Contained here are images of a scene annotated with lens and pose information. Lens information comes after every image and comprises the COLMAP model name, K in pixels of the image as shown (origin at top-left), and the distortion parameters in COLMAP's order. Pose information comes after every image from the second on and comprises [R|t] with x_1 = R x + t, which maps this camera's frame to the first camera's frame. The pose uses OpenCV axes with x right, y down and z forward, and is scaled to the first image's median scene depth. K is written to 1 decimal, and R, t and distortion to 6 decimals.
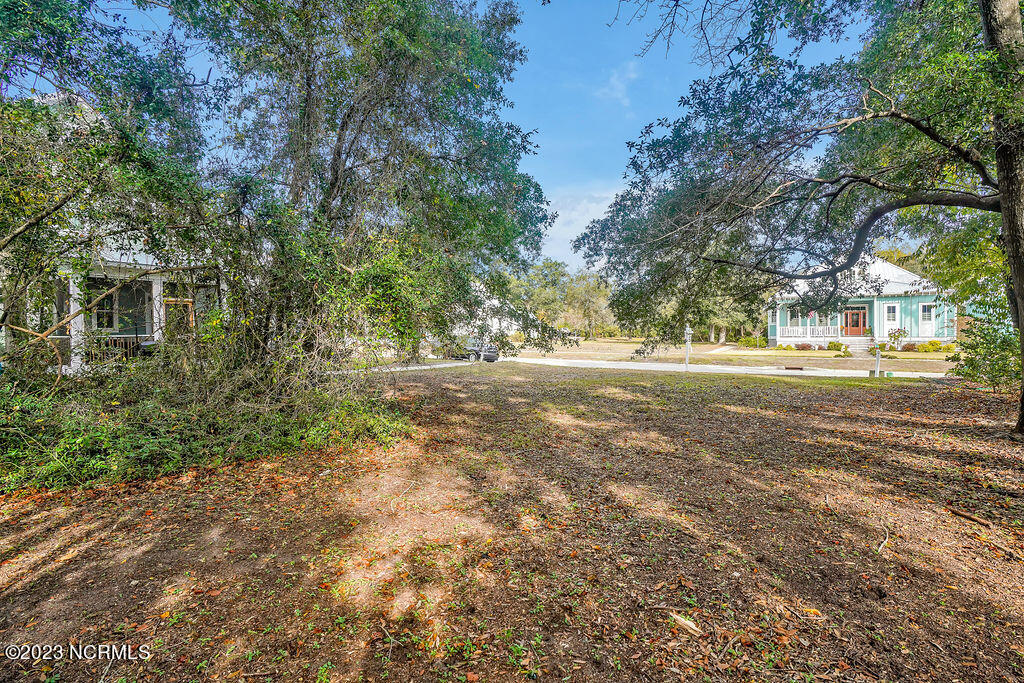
lens RADIAL K [[524.5, 0, 511.6], [0, 524.5, 339.8], [0, 0, 1]] dist [-0.025802, 0.002121]
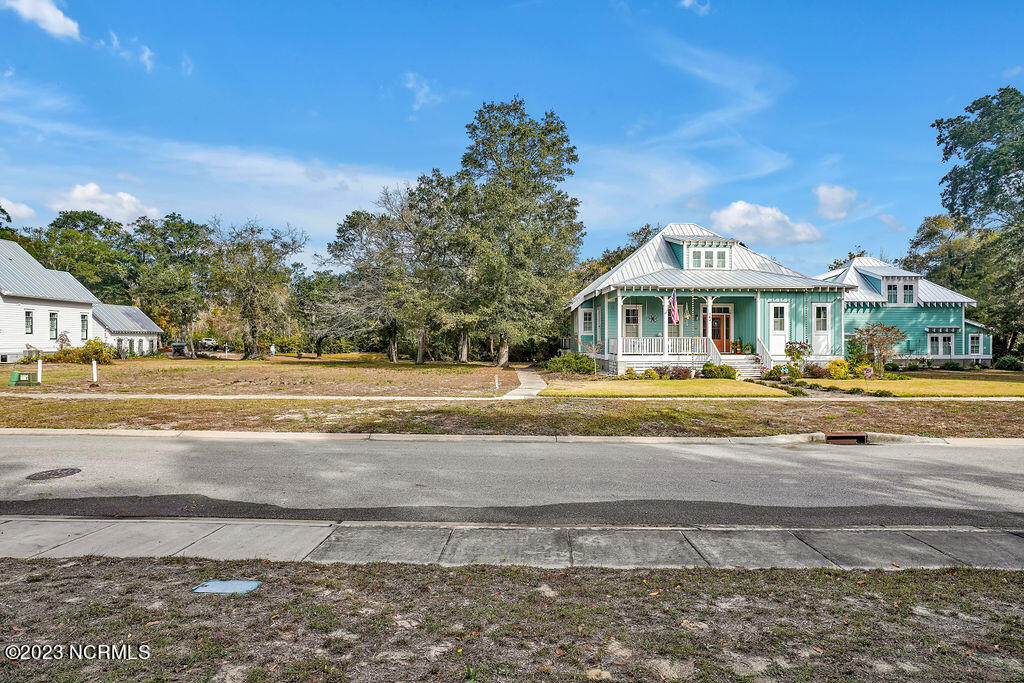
lens RADIAL K [[524.5, 0, 531.6], [0, 524.5, 338.9], [0, 0, 1]] dist [-0.025802, 0.002121]
pose [[0.801572, 0.015677, 0.597693, 0.101481], [0.003248, 0.999527, -0.030573, -0.006390], [-0.597890, 0.026448, 0.801142, 0.665876]]
